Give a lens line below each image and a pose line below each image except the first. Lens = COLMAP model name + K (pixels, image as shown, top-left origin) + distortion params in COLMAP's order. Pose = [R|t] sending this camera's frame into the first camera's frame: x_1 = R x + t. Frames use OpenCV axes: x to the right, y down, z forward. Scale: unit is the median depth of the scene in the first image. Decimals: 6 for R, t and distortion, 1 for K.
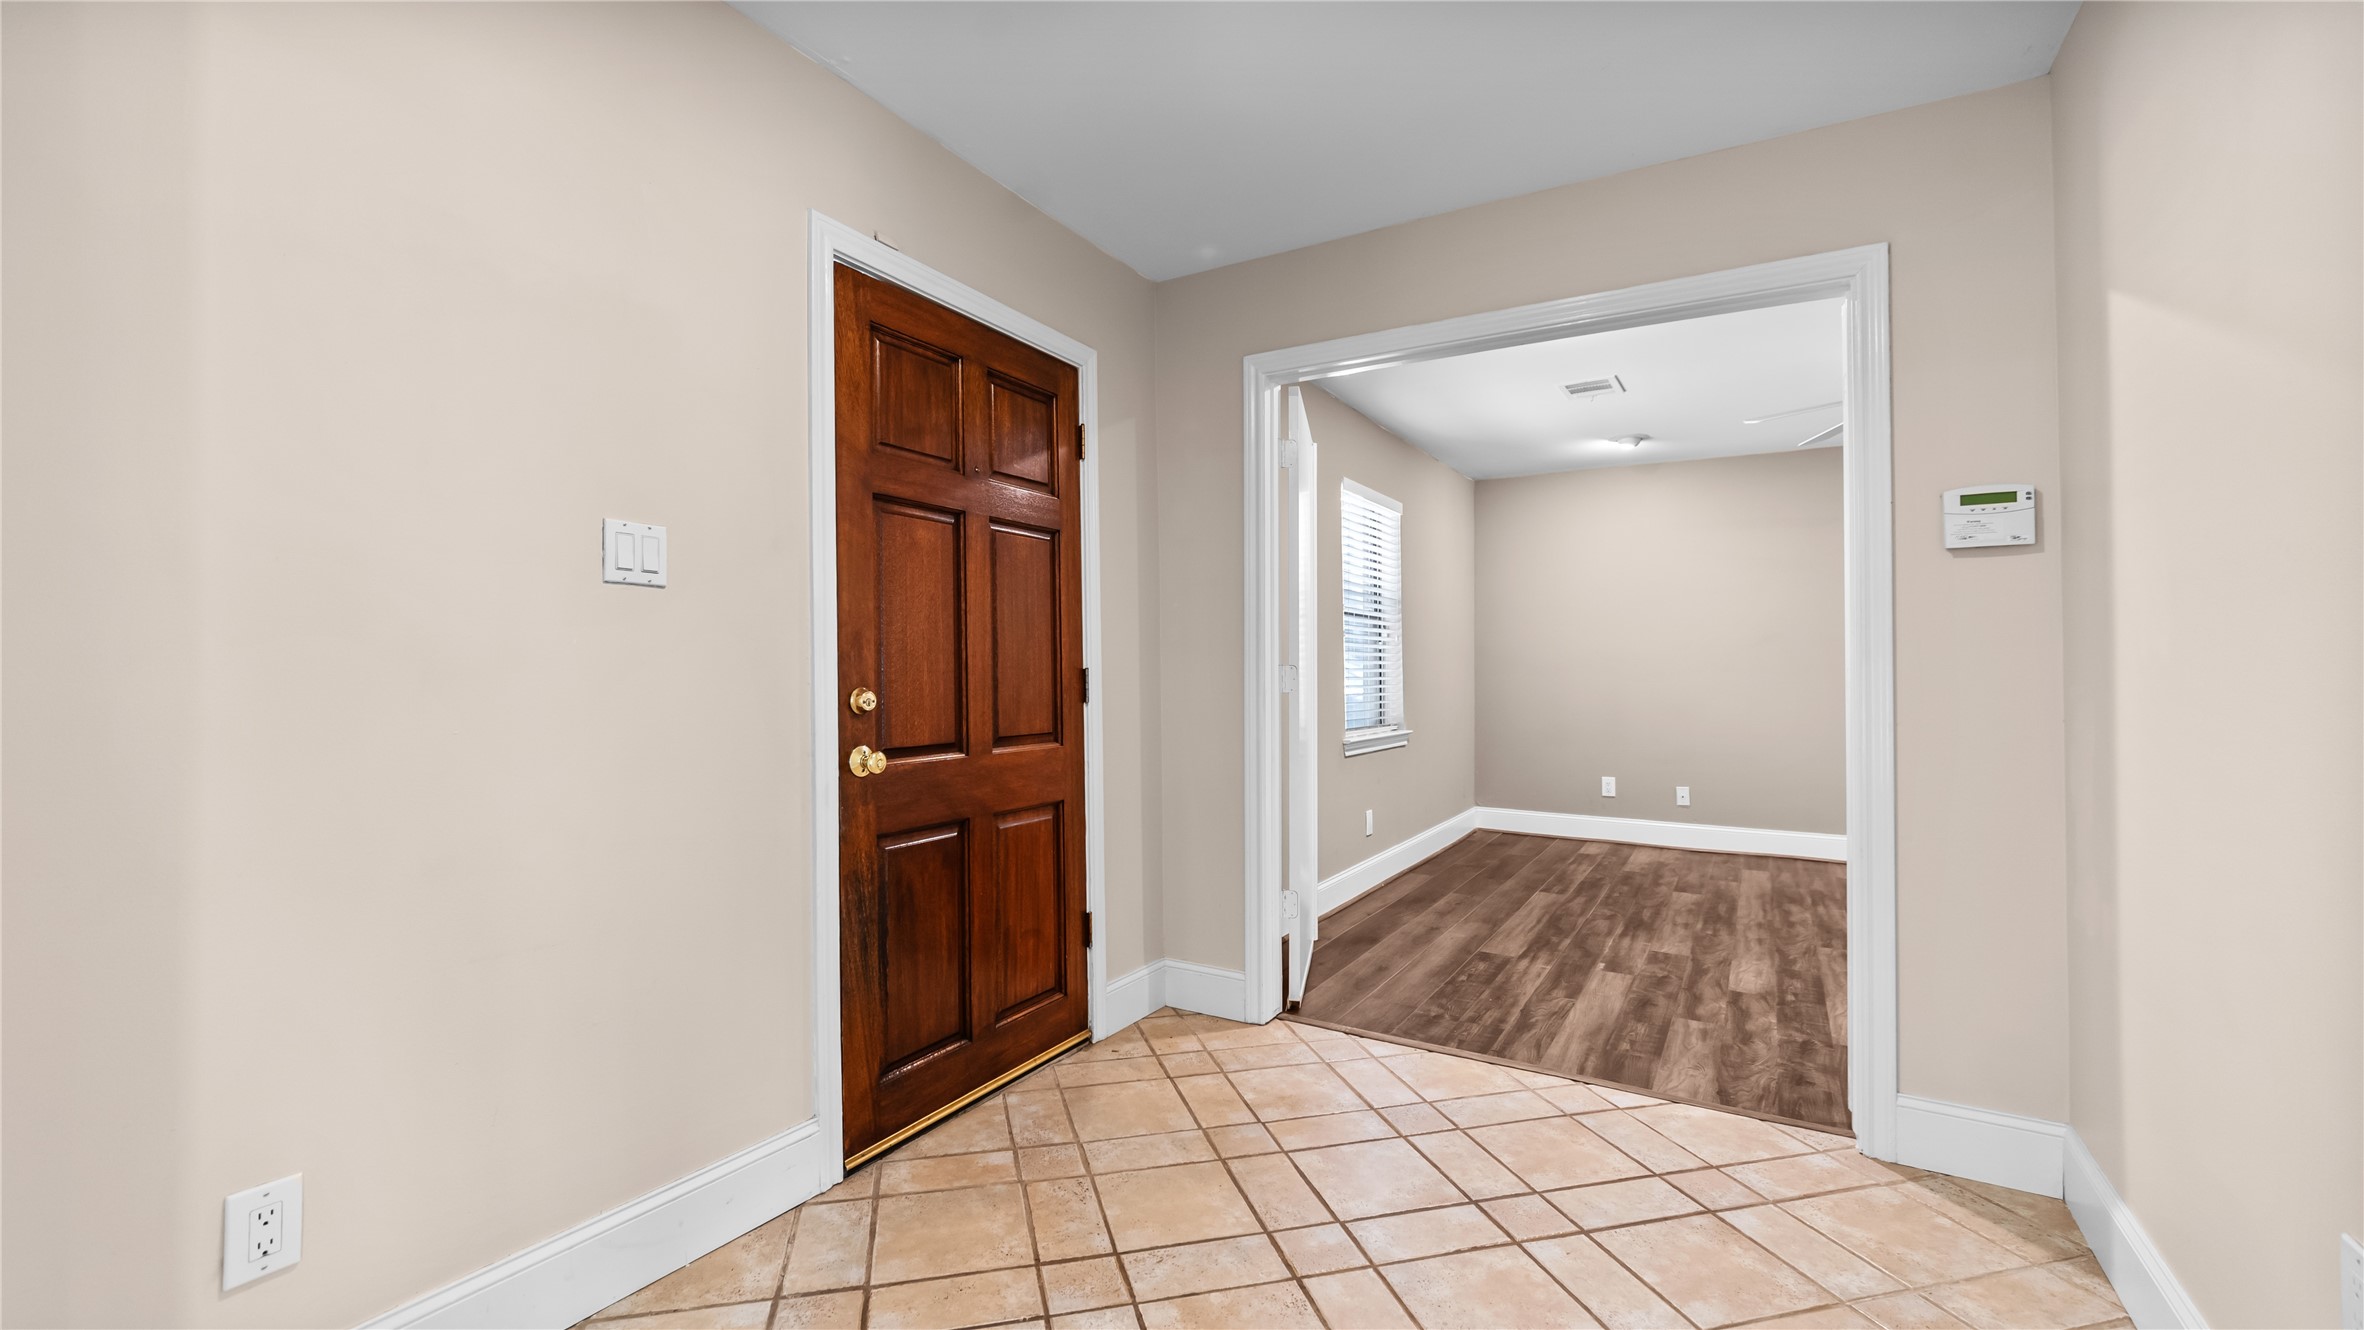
lens RADIAL K [[978.2, 0, 1190.9], [0, 978.2, 670.7], [0, 0, 1]] dist [-0.017444, 0.000021]
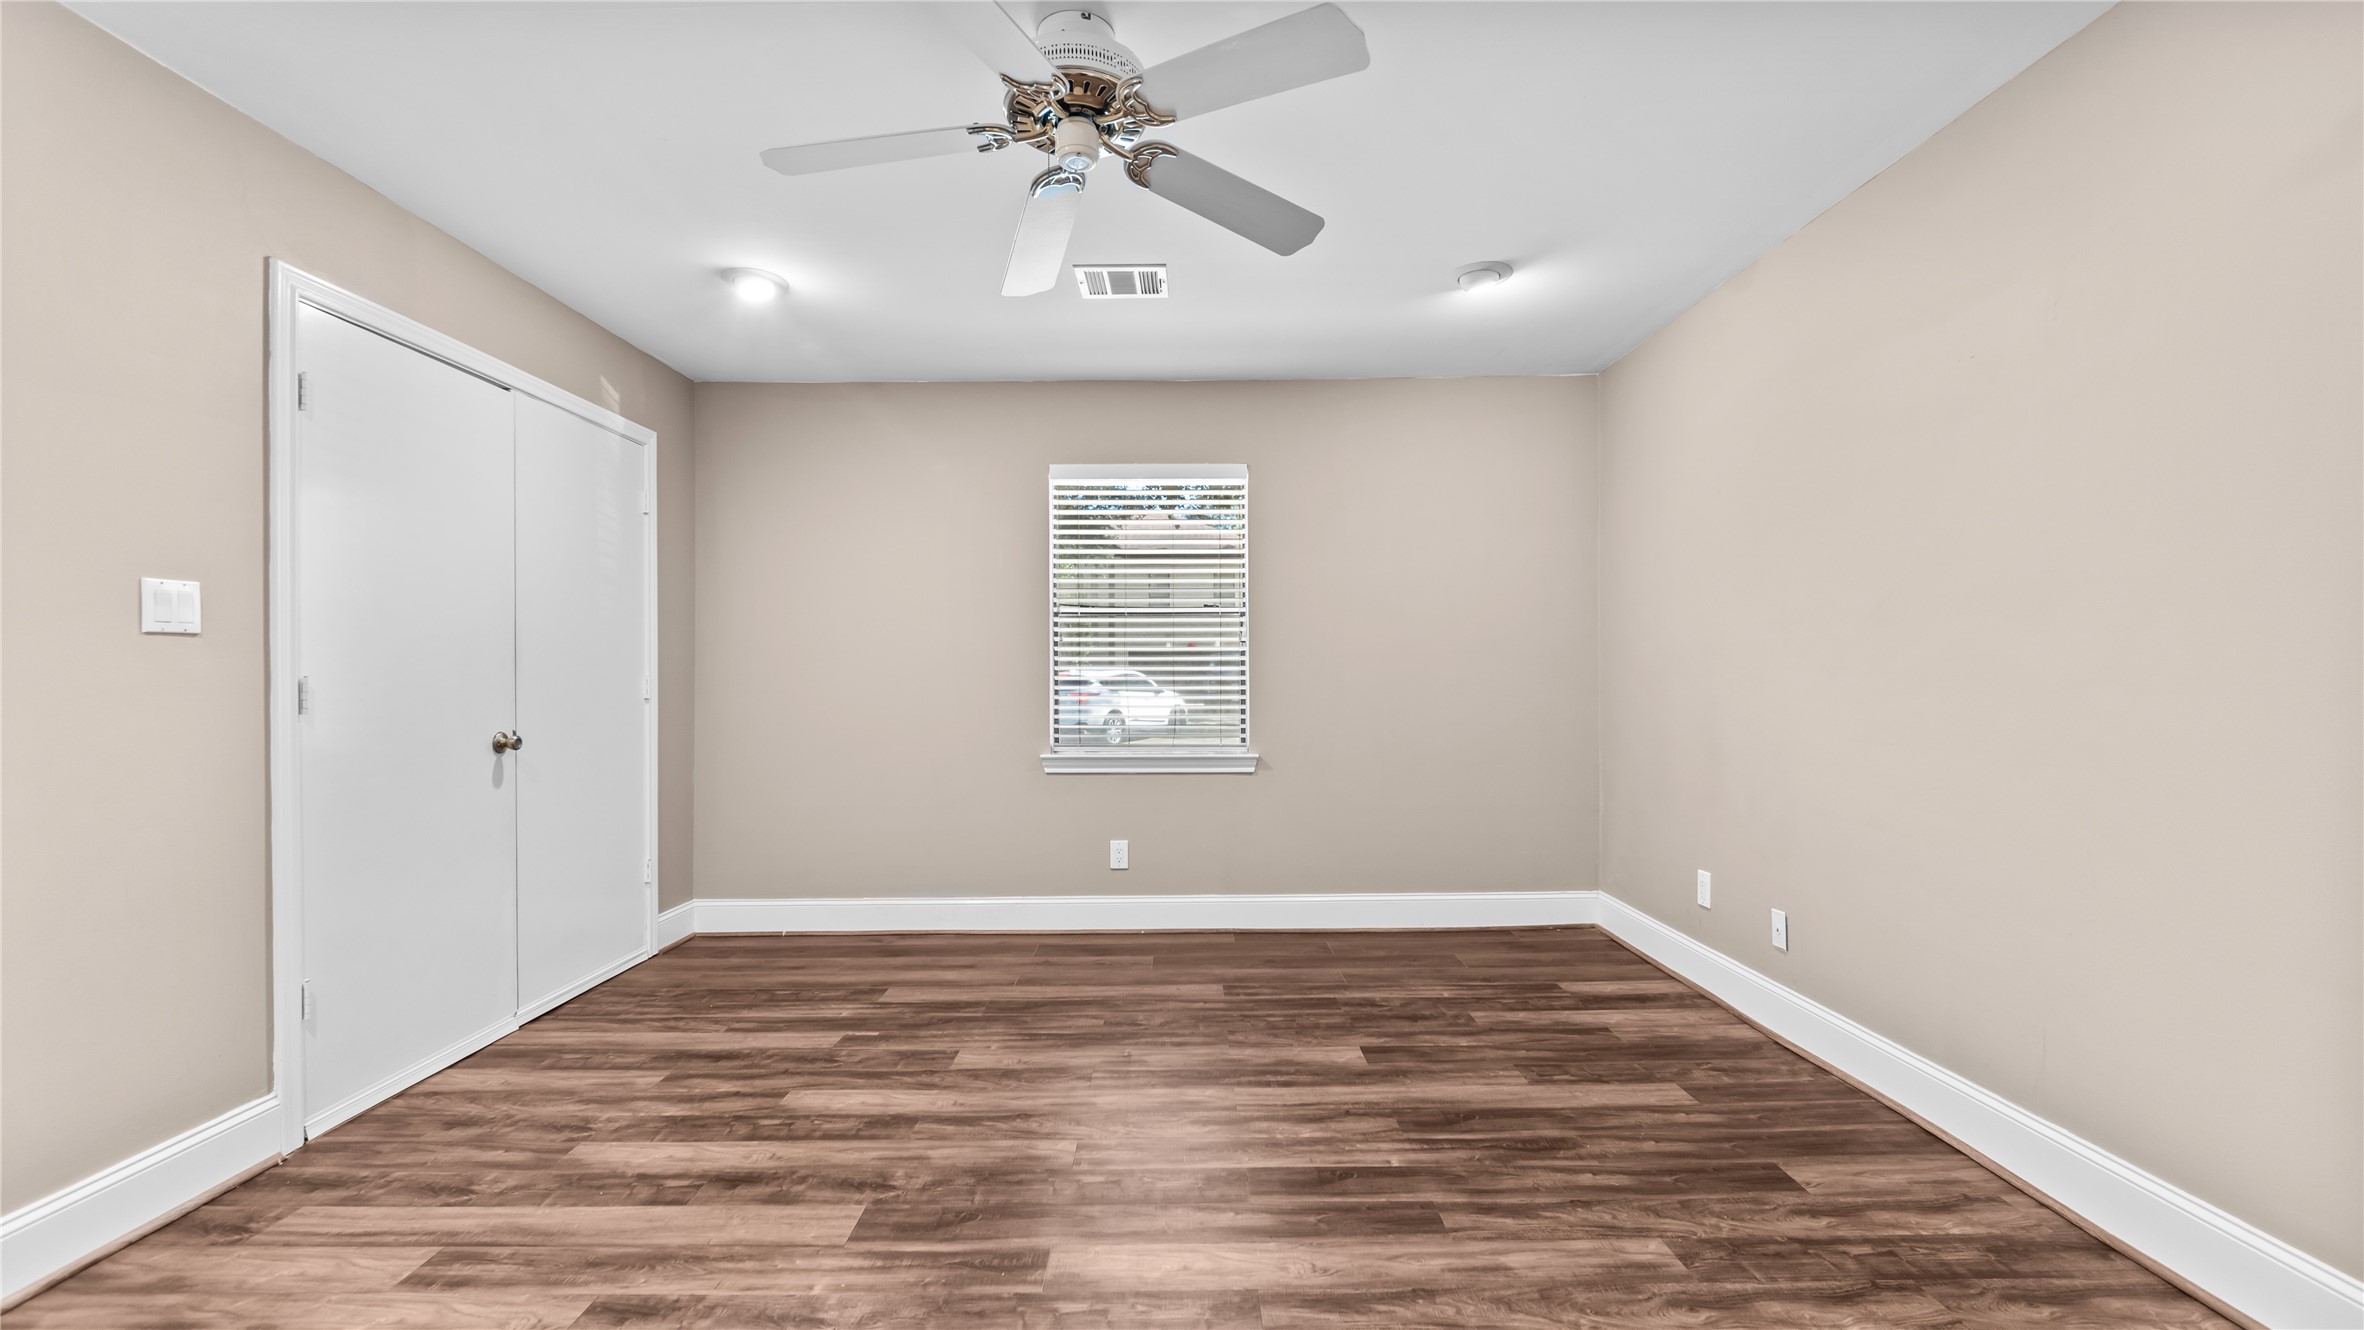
lens RADIAL K [[978.2, 0, 1190.9], [0, 978.2, 670.7], [0, 0, 1]] dist [-0.017444, 0.000021]
pose [[0.535450, -0.002435, -0.844564, 1.372949], [0.005349, 0.999986, 0.000508, -0.014558], [0.844550, -0.004790, 0.535455, 0.832272]]
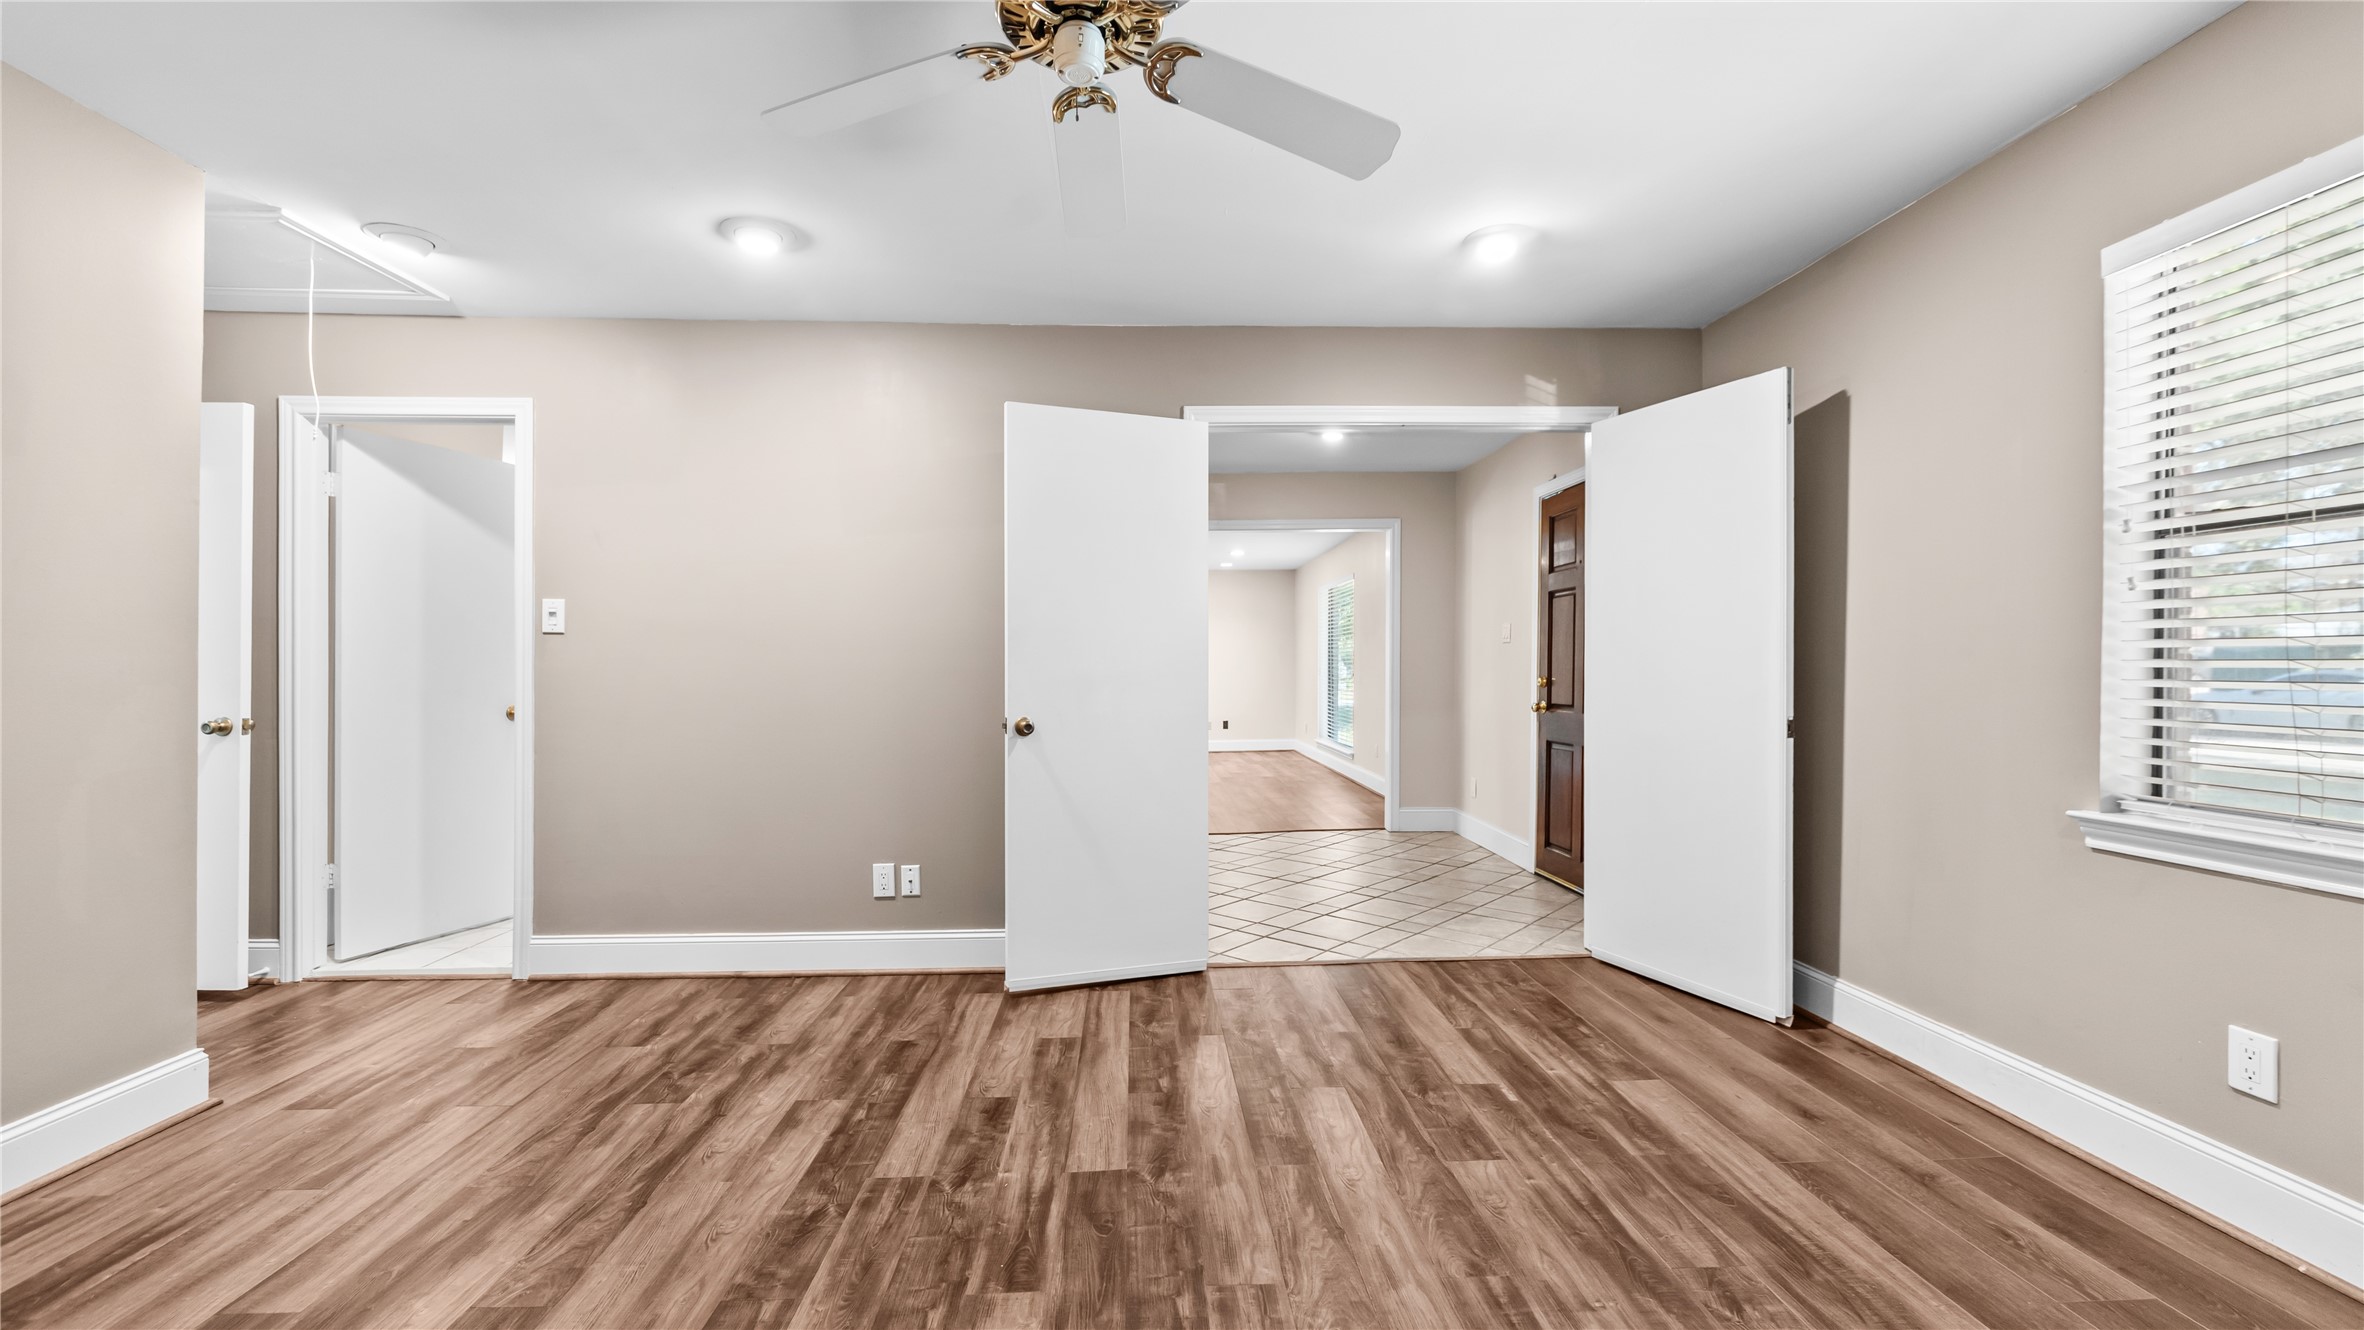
lens RADIAL K [[978.2, 0, 1190.9], [0, 978.2, 670.7], [0, 0, 1]] dist [-0.017444, 0.000021]
pose [[-0.827759, 0.004095, -0.561068, 1.067278], [0.004959, 0.999988, -0.000017, -0.005609], [0.561061, -0.002797, -0.827770, 1.543004]]
